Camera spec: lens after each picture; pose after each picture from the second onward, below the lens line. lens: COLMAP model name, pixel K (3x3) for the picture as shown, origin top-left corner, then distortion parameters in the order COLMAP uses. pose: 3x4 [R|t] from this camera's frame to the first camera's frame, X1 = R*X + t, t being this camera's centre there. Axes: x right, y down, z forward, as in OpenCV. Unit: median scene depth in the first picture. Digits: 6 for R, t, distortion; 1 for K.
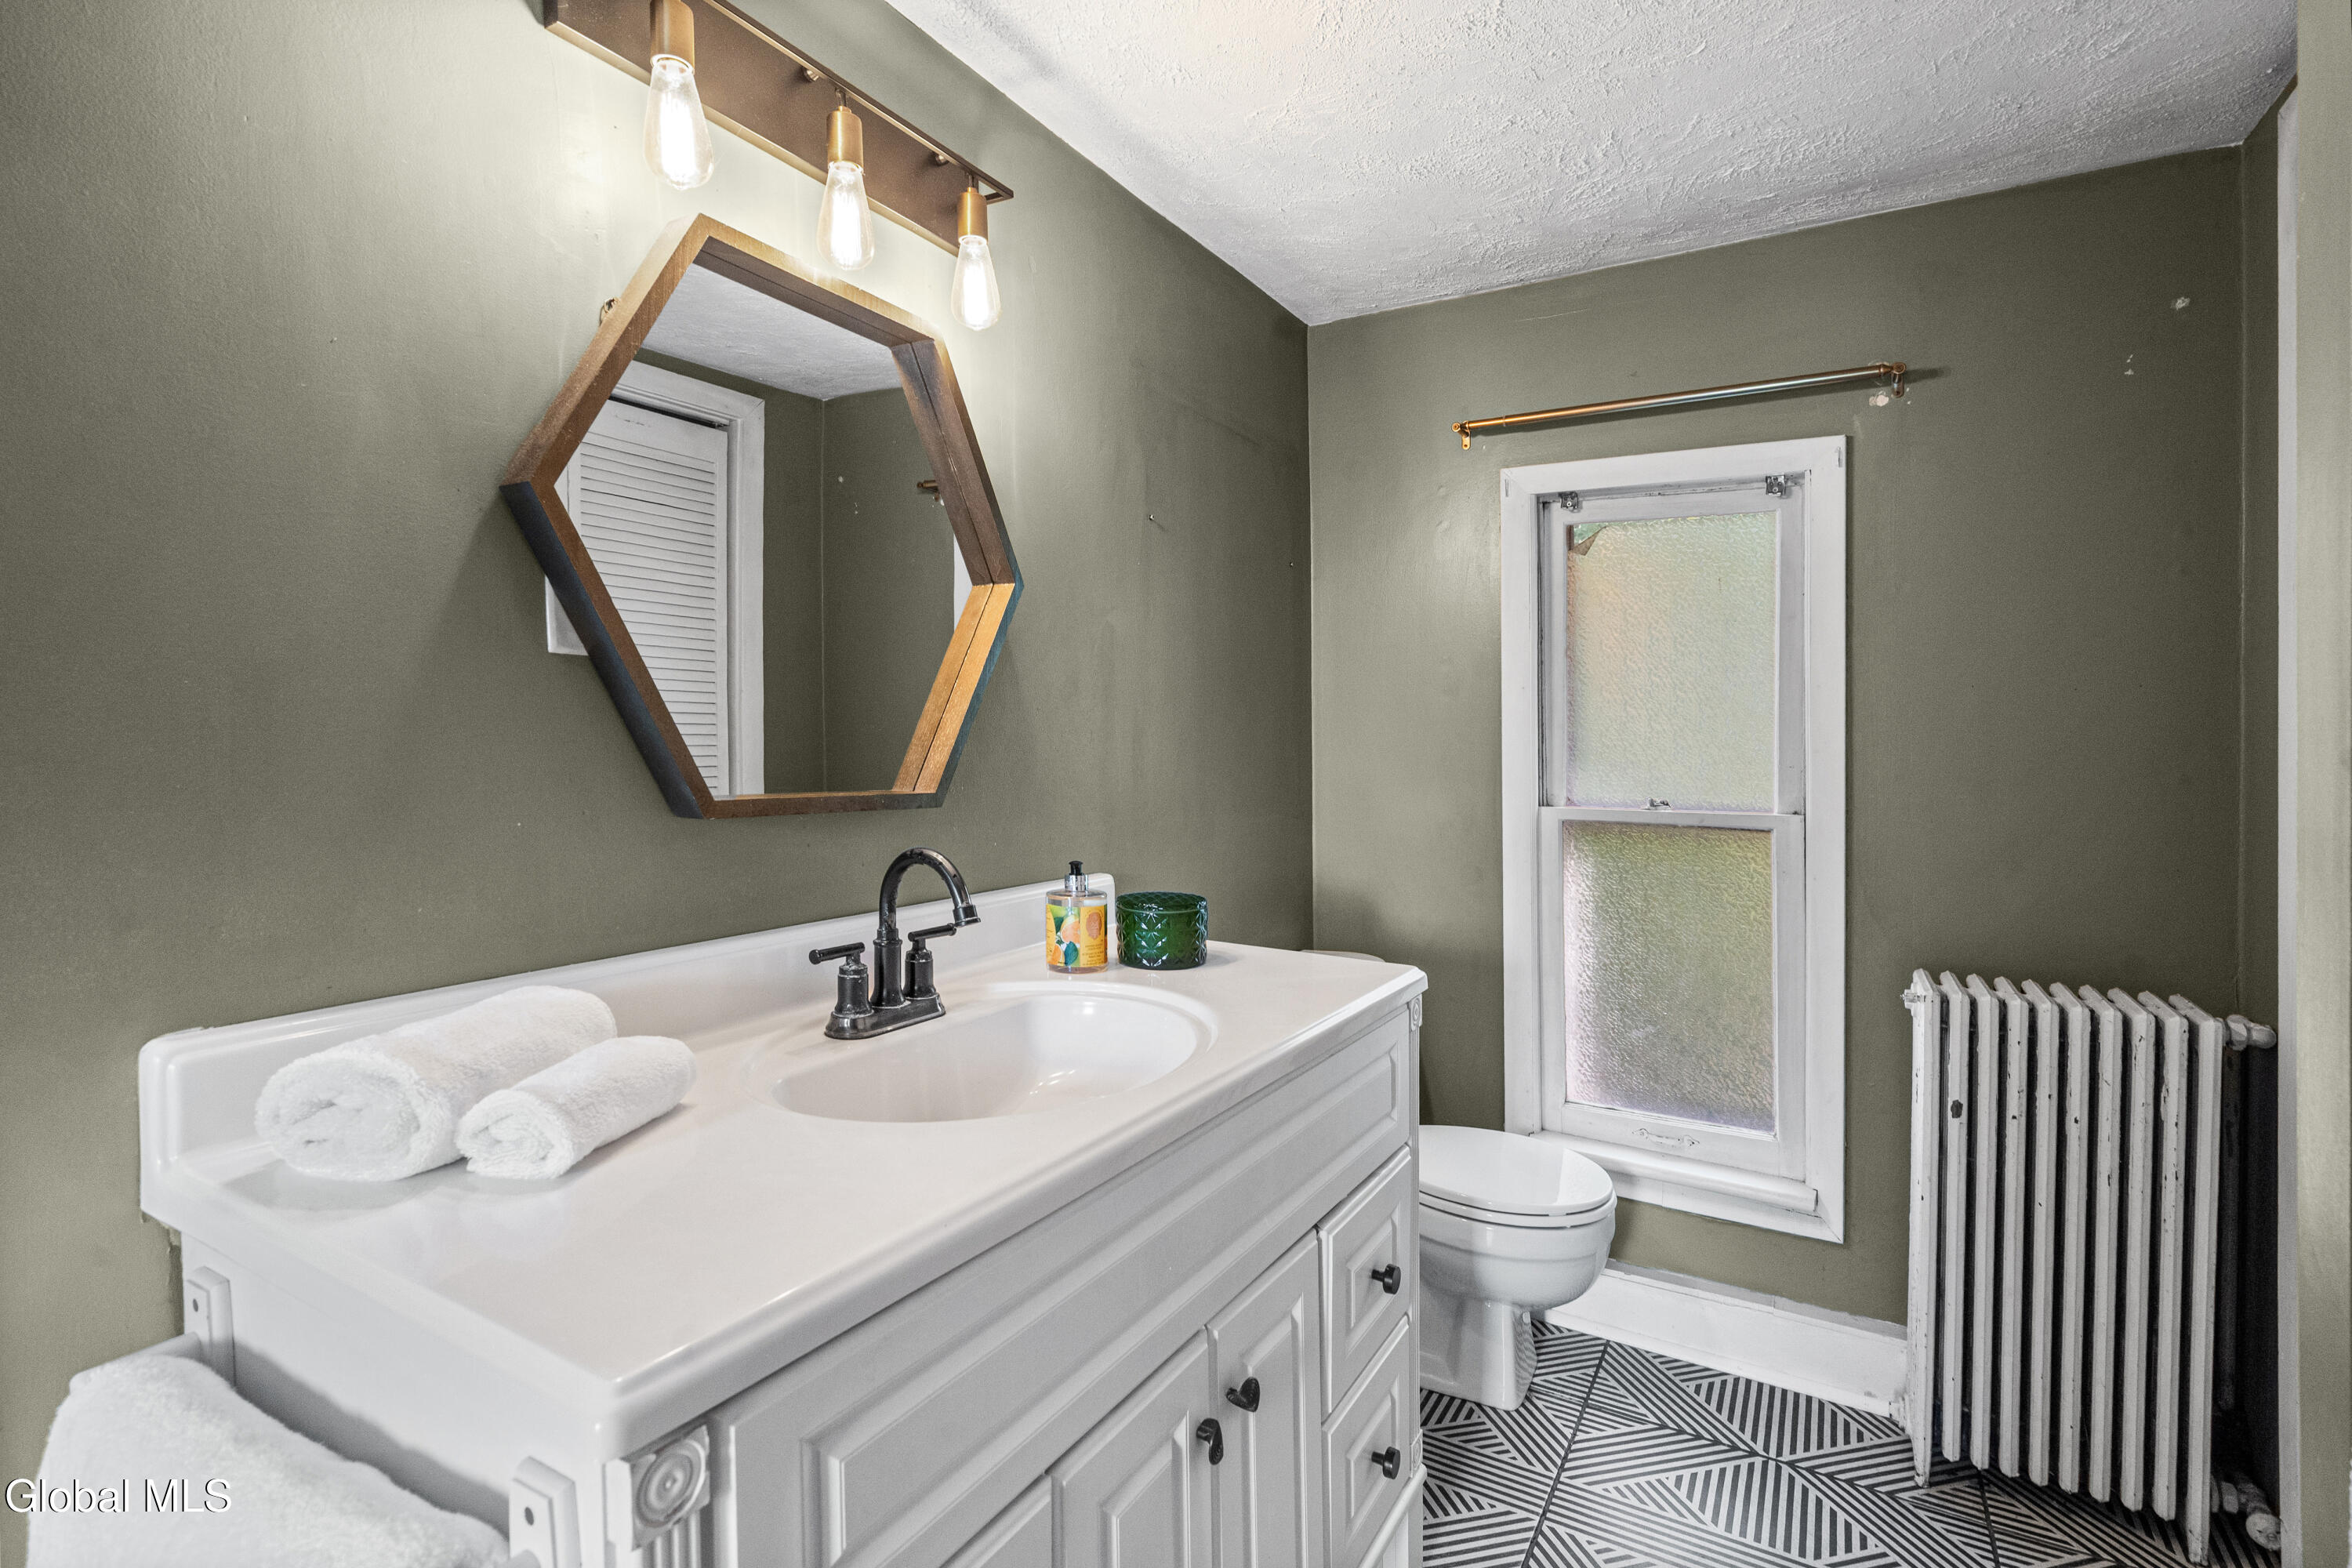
lens RADIAL K [[1153.8, 0, 1144.2], [0, 1153.8, 749.9], [0, 0, 1]] dist [0.002210, -0.000557]
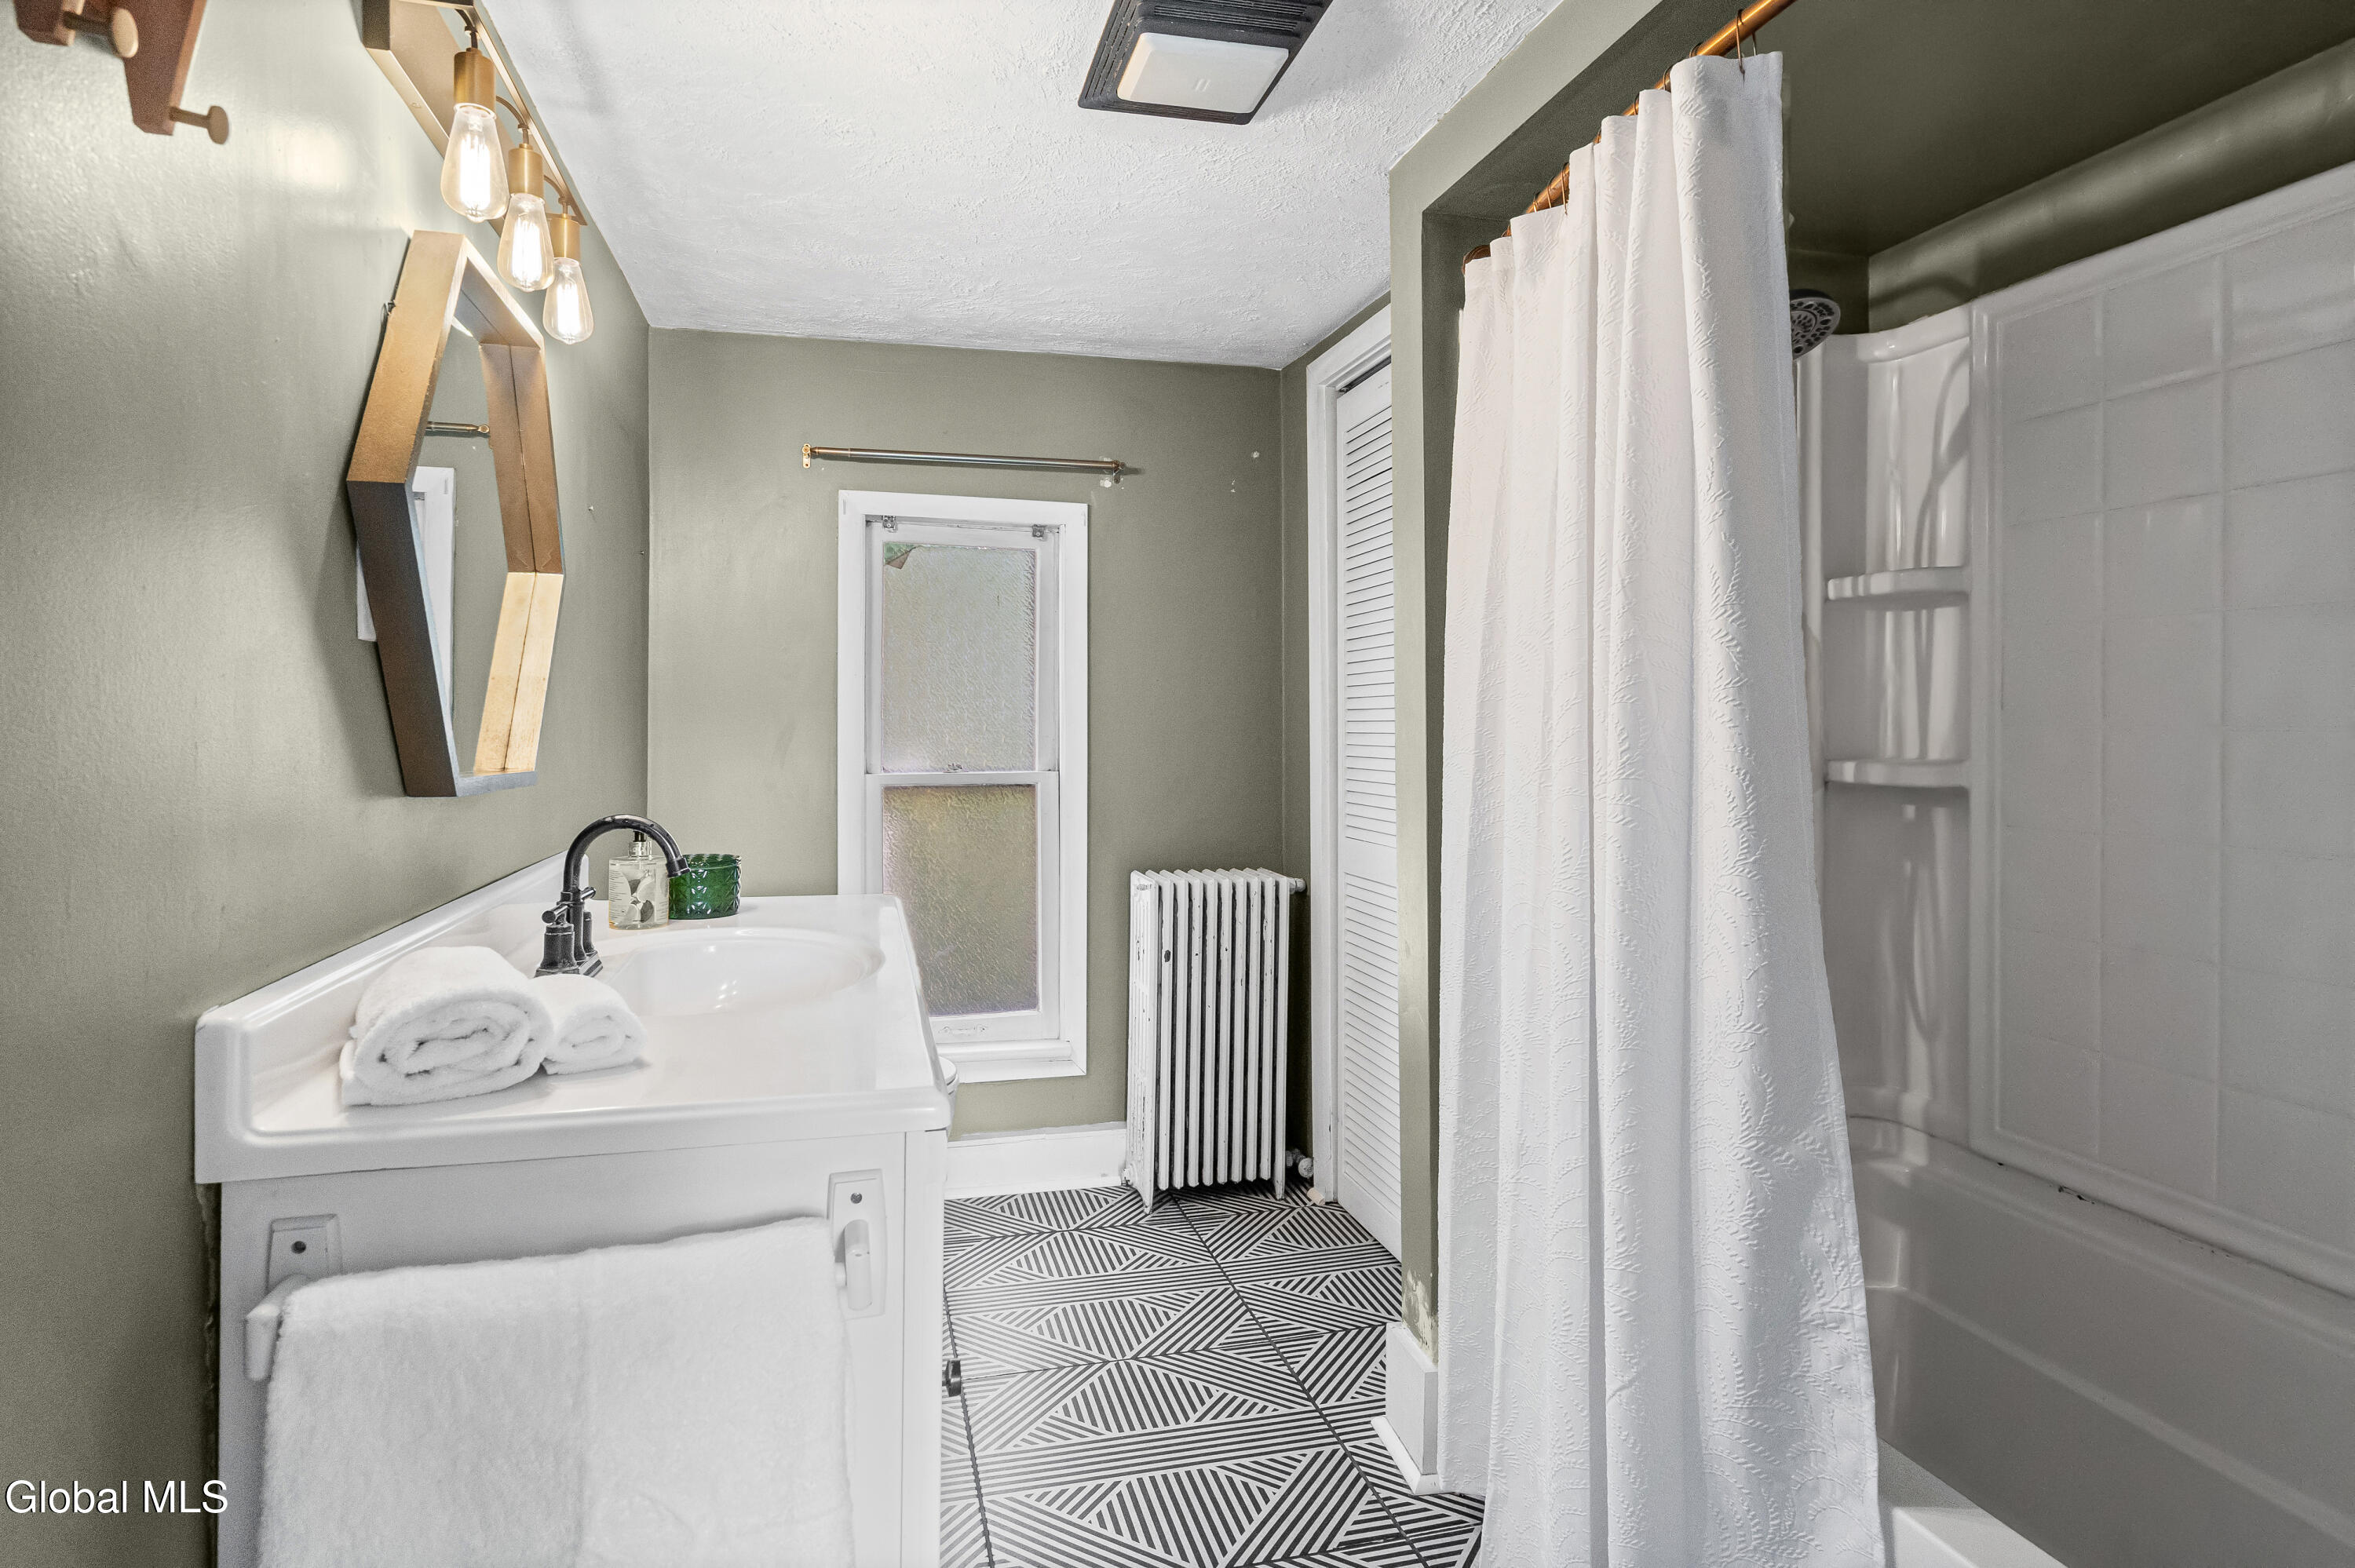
lens RADIAL K [[1240.9, 0, 1172.0], [0, 1240.9, 713.0], [0, 0, 1]] dist [-0.006743, -0.000082]
pose [[0.705234, -0.004080, 0.708963, -0.451246], [0.015547, 0.999832, -0.009711, 0.003579], [-0.708804, 0.017870, 0.705179, -0.170048]]
